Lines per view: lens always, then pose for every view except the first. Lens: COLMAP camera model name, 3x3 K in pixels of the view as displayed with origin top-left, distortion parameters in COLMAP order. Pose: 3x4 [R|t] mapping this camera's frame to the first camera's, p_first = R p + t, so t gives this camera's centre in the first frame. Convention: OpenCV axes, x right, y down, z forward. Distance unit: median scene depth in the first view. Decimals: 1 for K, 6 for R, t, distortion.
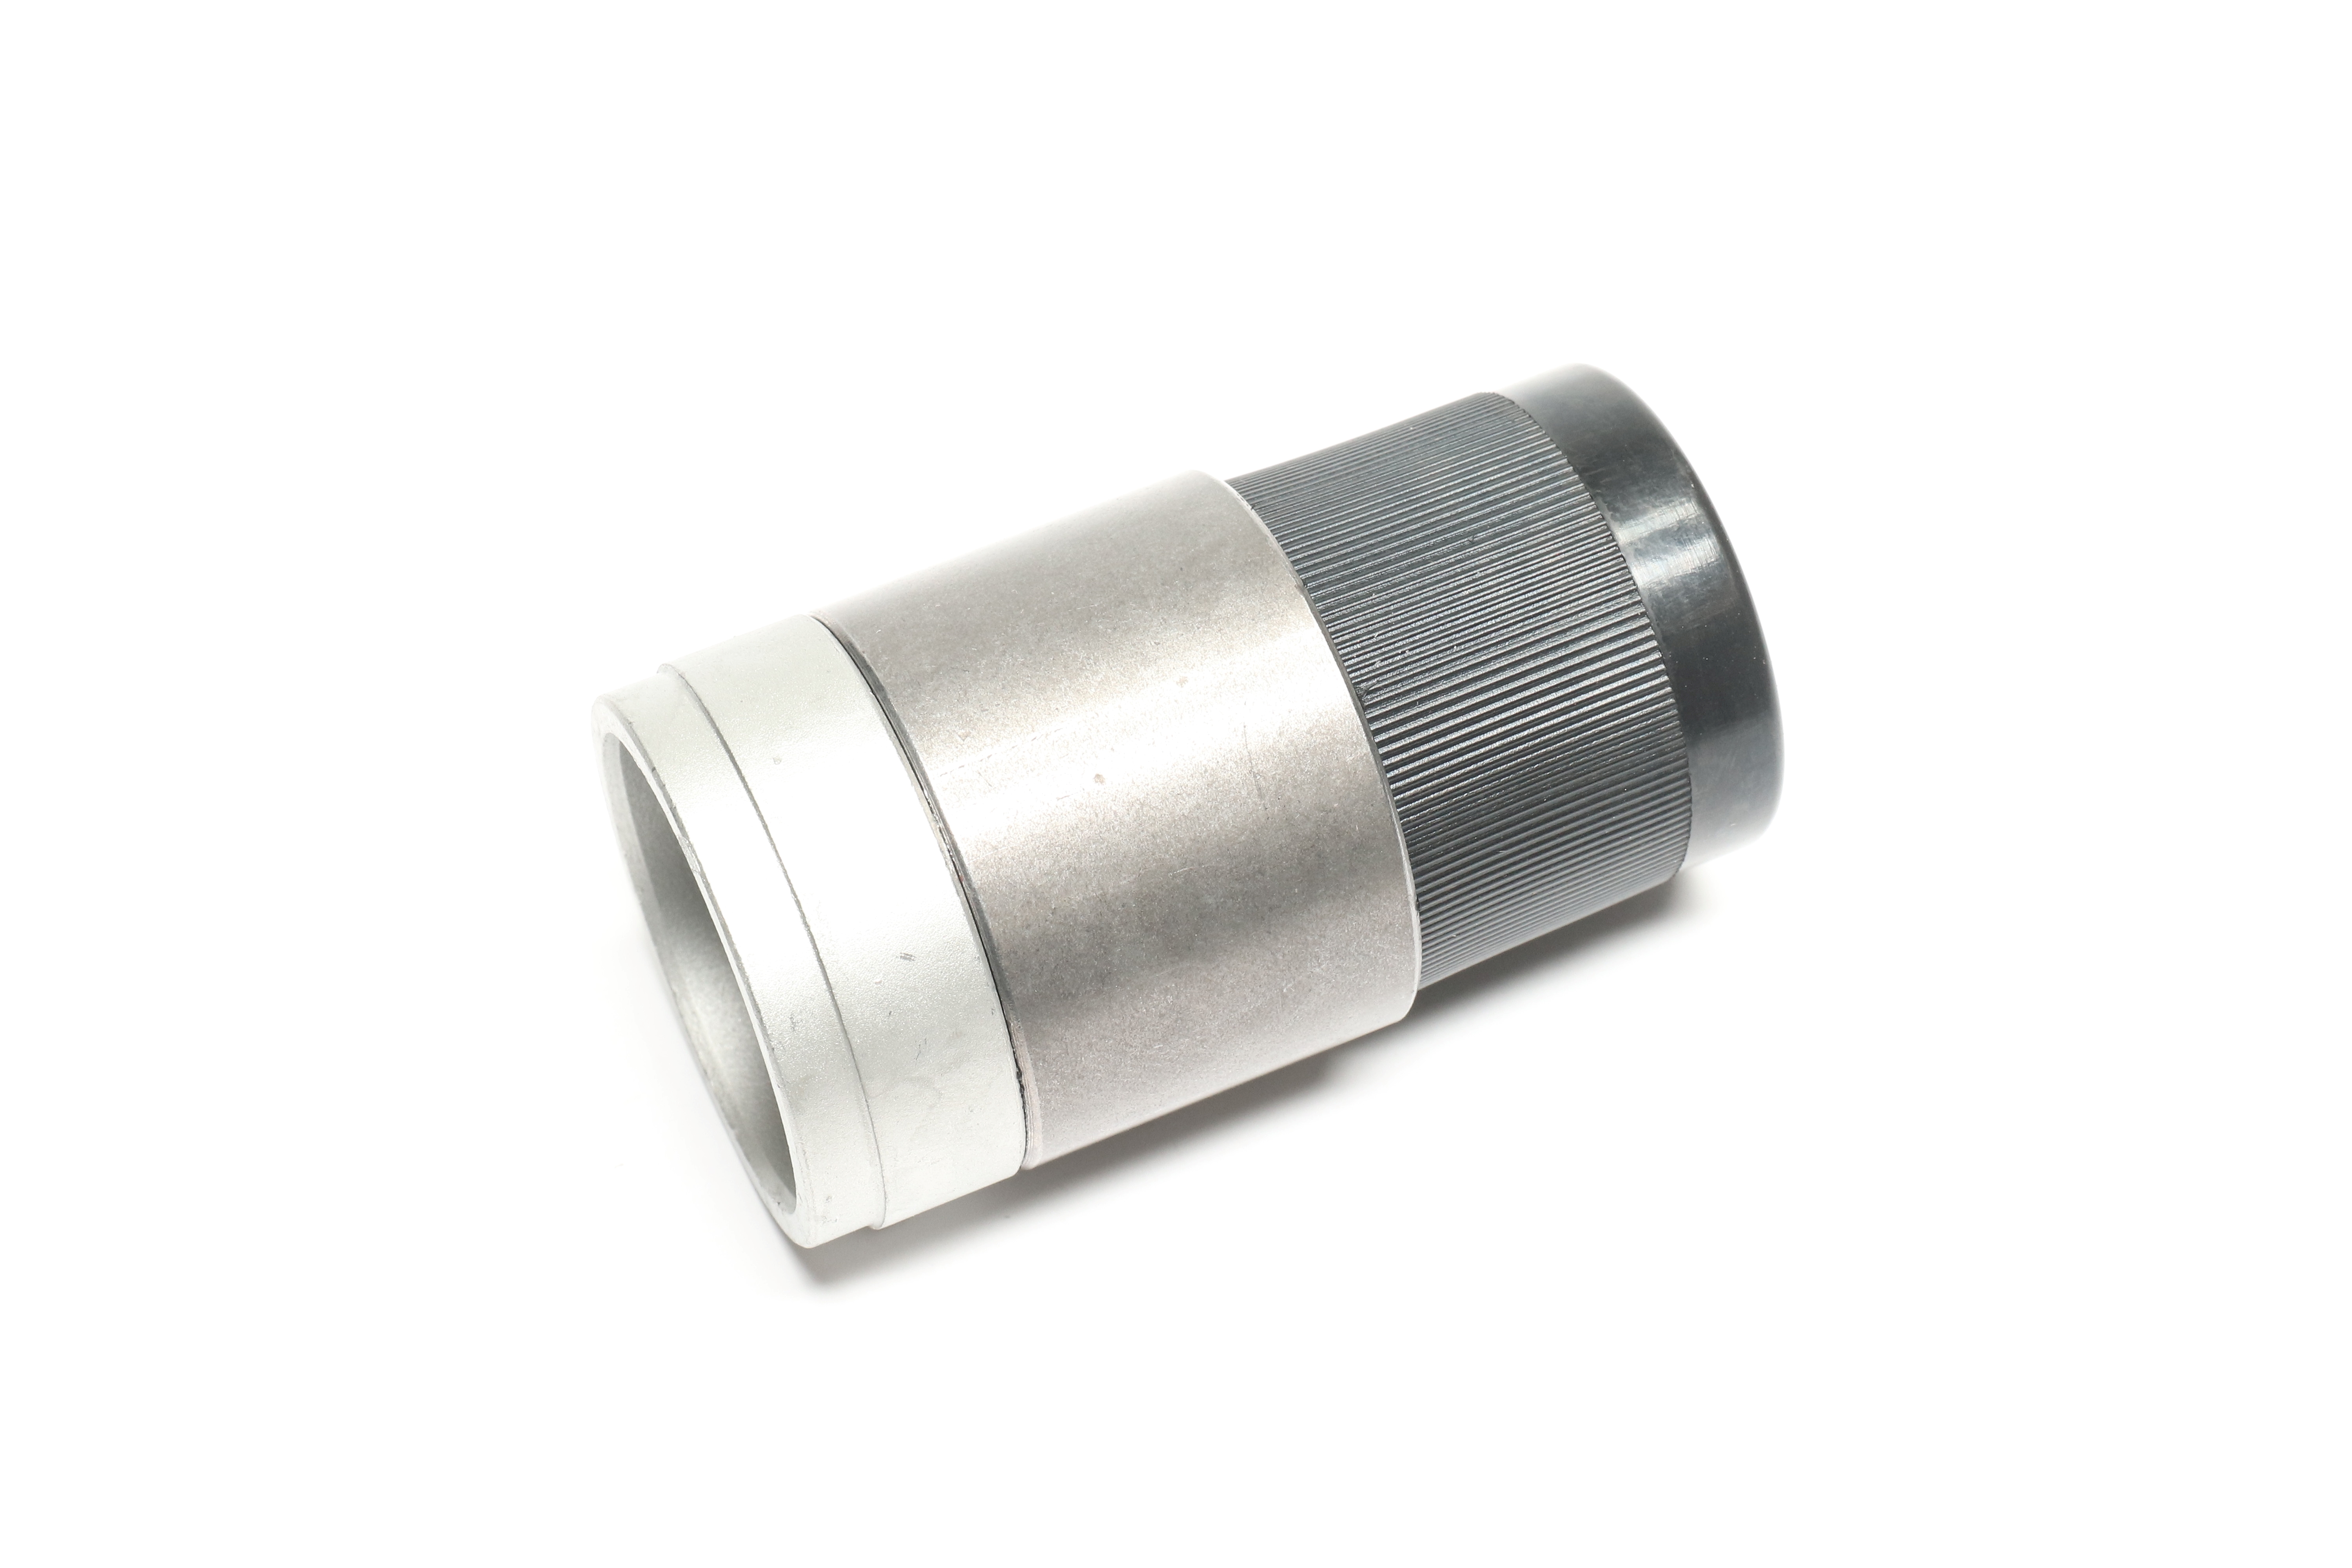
lens RADIAL K [[5711.0, 0, 1176.0], [0, 5711.0, 784.0], [0, 0, 1]] dist [0.000456, -0.020834]
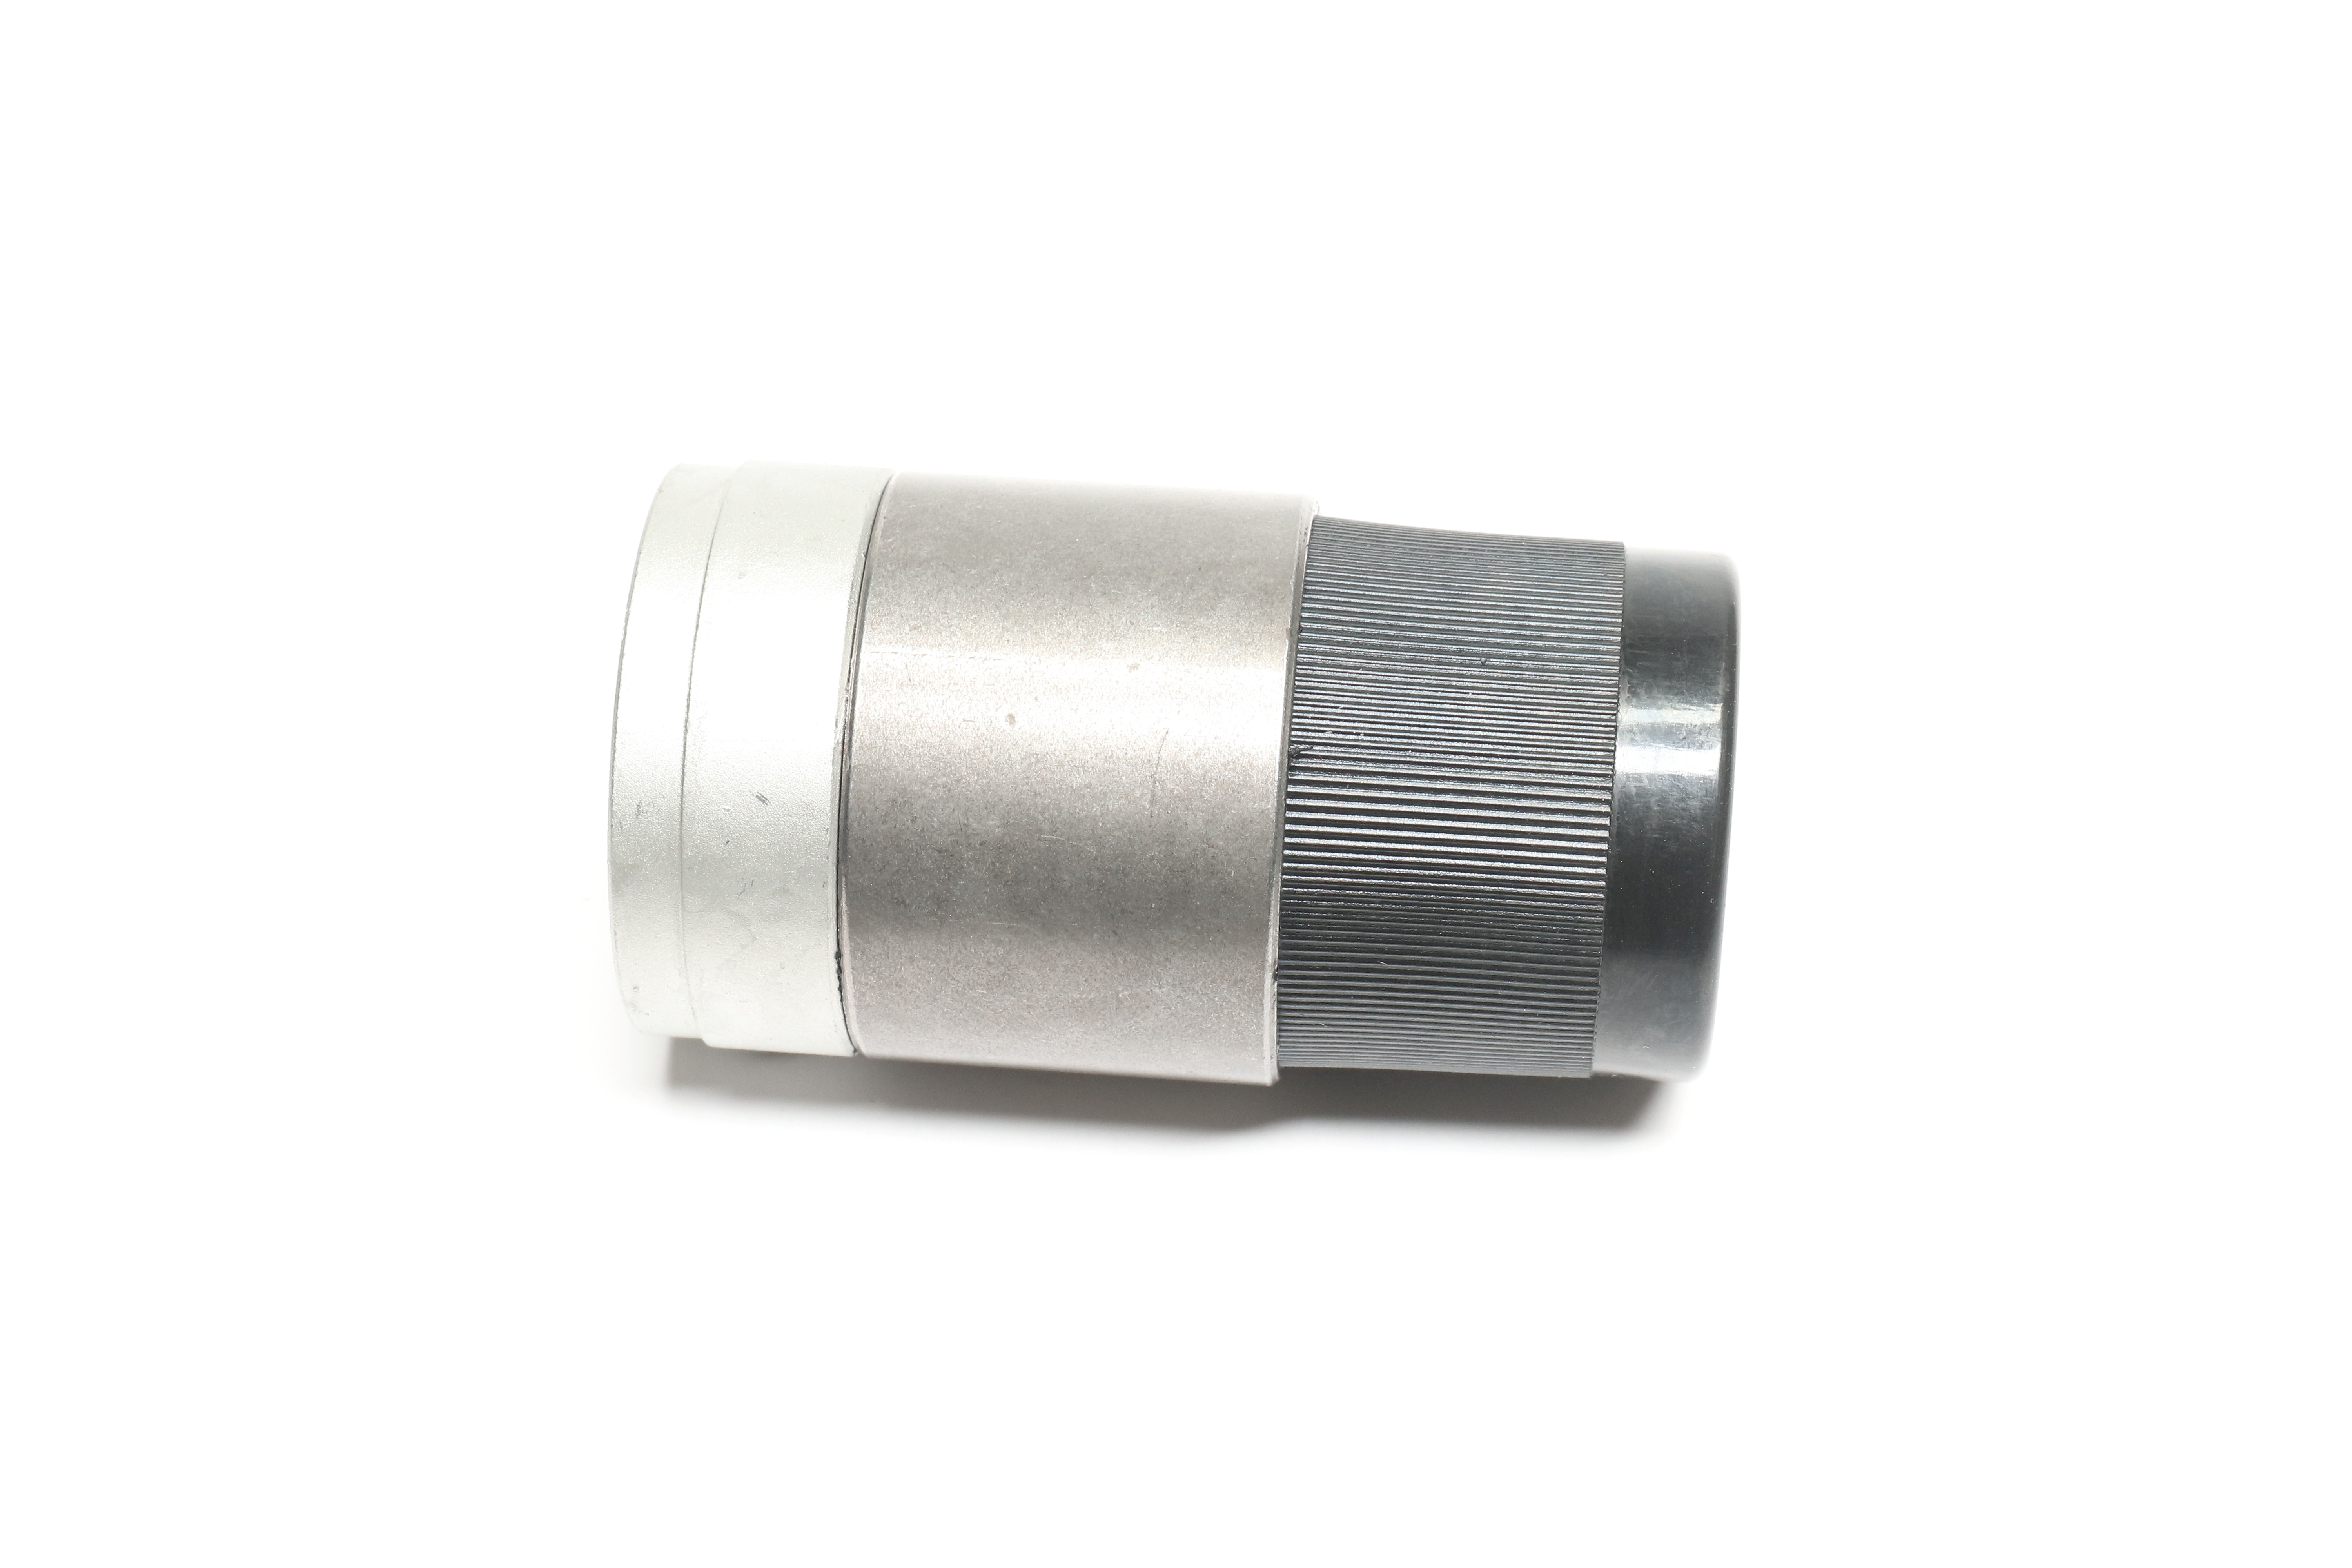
lens RADIAL K [[5711.0, 0, 1176.0], [0, 5711.0, 784.0], [0, 0, 1]] dist [0.000456, -0.020834]
pose [[0.851218, 0.404137, -0.334816, 0.348912], [-0.404166, 0.911767, 0.073012, -0.074919], [0.334781, 0.073172, 0.939451, 0.061739]]
